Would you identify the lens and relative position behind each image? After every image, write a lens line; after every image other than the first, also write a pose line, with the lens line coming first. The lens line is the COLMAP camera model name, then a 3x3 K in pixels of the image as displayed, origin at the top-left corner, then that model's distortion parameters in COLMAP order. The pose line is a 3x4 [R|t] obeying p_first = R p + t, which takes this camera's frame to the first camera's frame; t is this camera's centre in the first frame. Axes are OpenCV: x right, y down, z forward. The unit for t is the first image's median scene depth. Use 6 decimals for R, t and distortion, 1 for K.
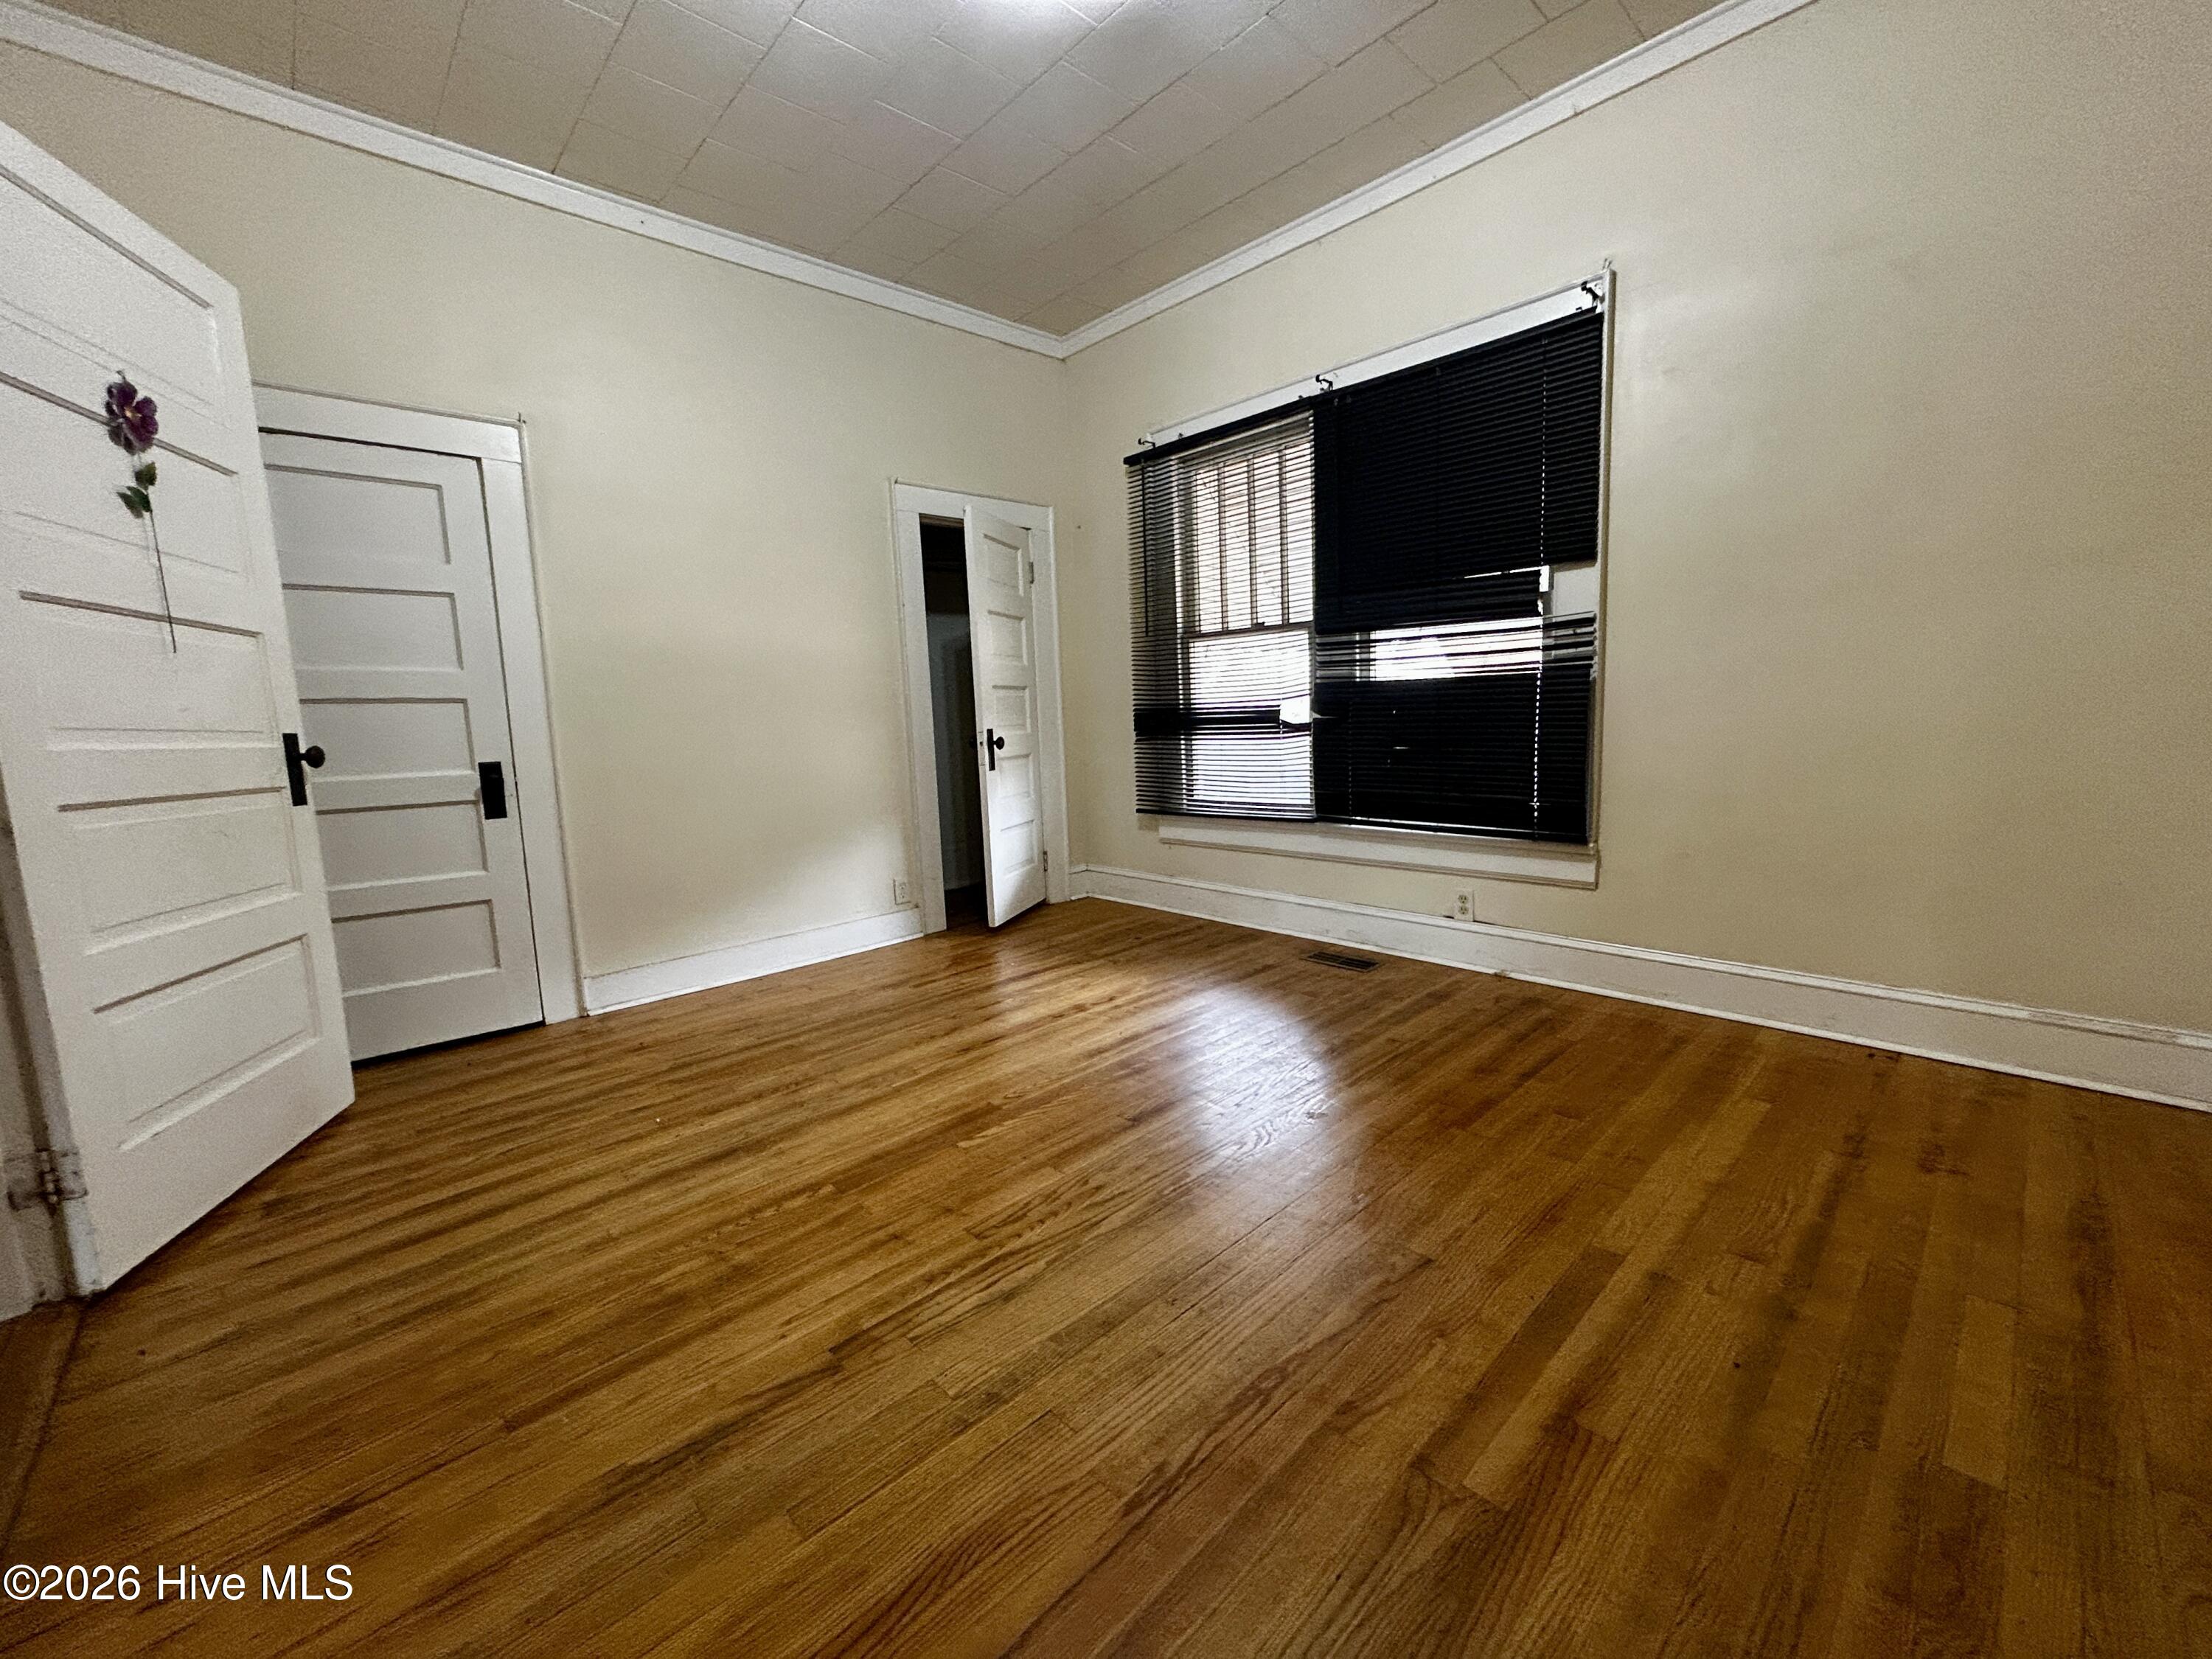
lens RADIAL K [[889.1, 0, 1111.7], [0, 889.1, 815.6], [0, 0, 1]] dist [-0.003648, 0.000639]
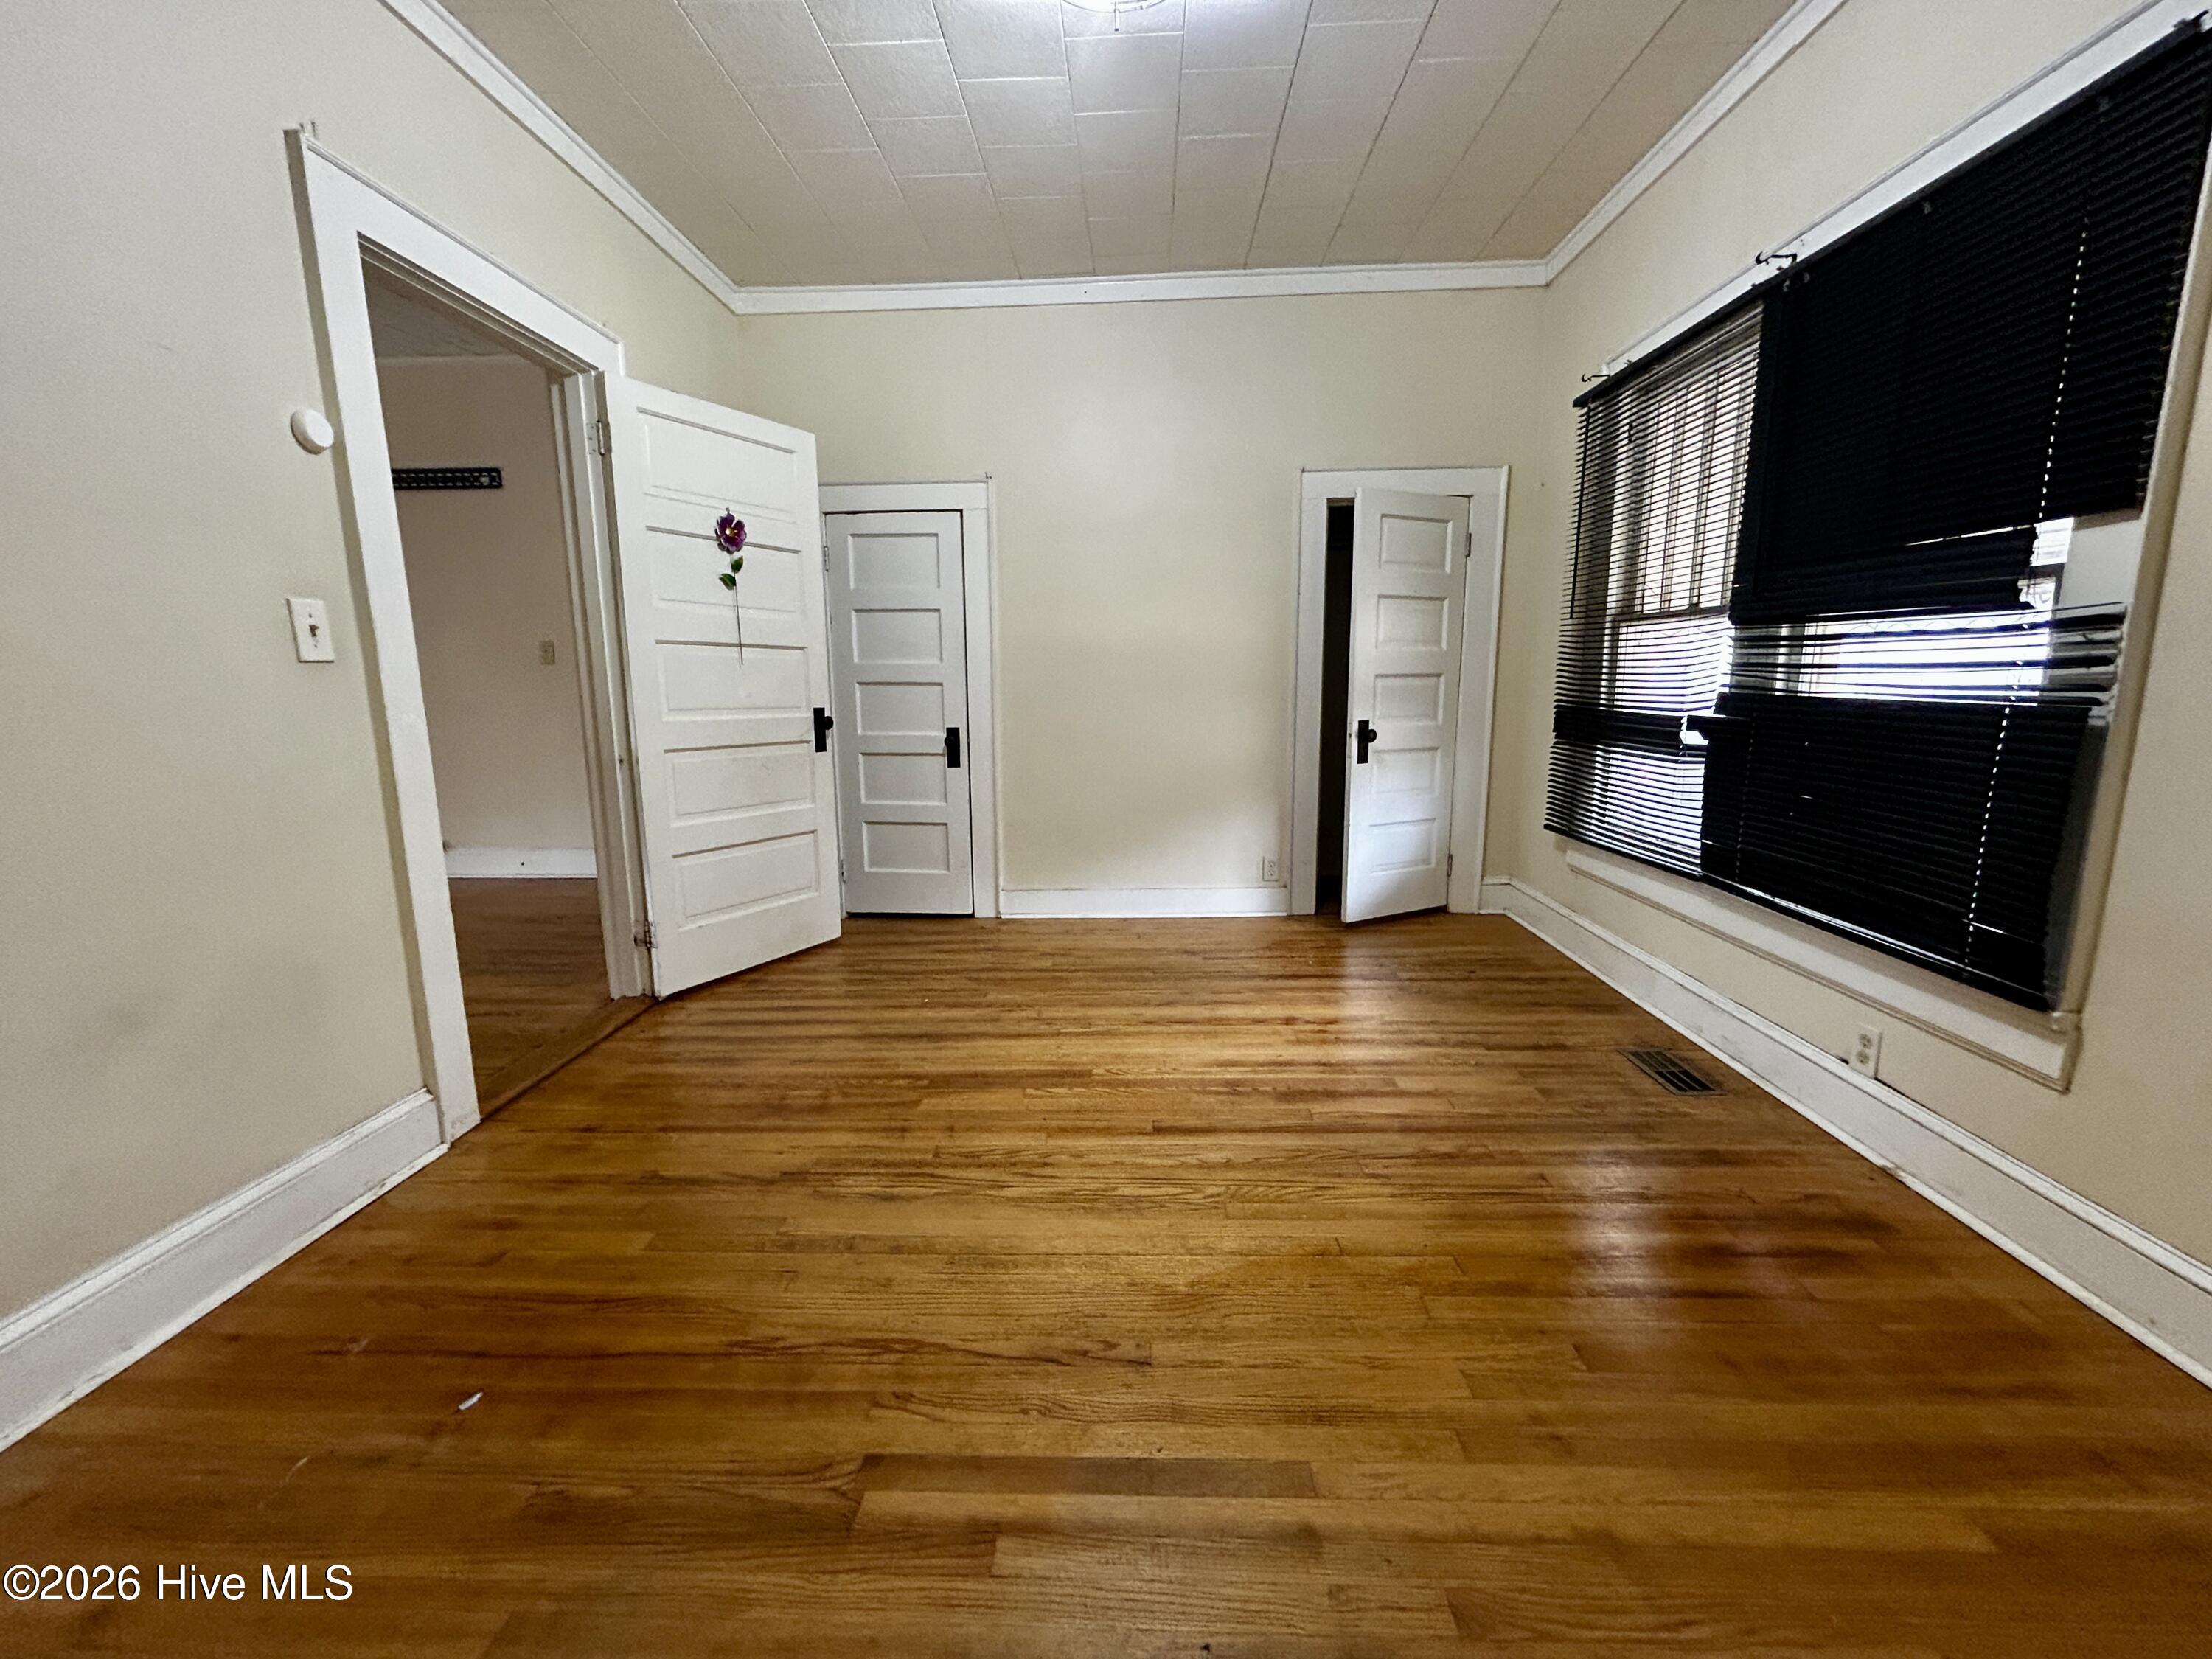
lens RADIAL K [[889.1, 0, 1105.4], [0, 889.1, 818.8], [0, 0, 1]] dist [-0.003648, 0.000639]
pose [[0.702818, 0.144804, -0.696475, 0.490688], [-0.099275, 0.989448, 0.105537, -0.091601], [0.704408, -0.005030, 0.709777, 0.163338]]
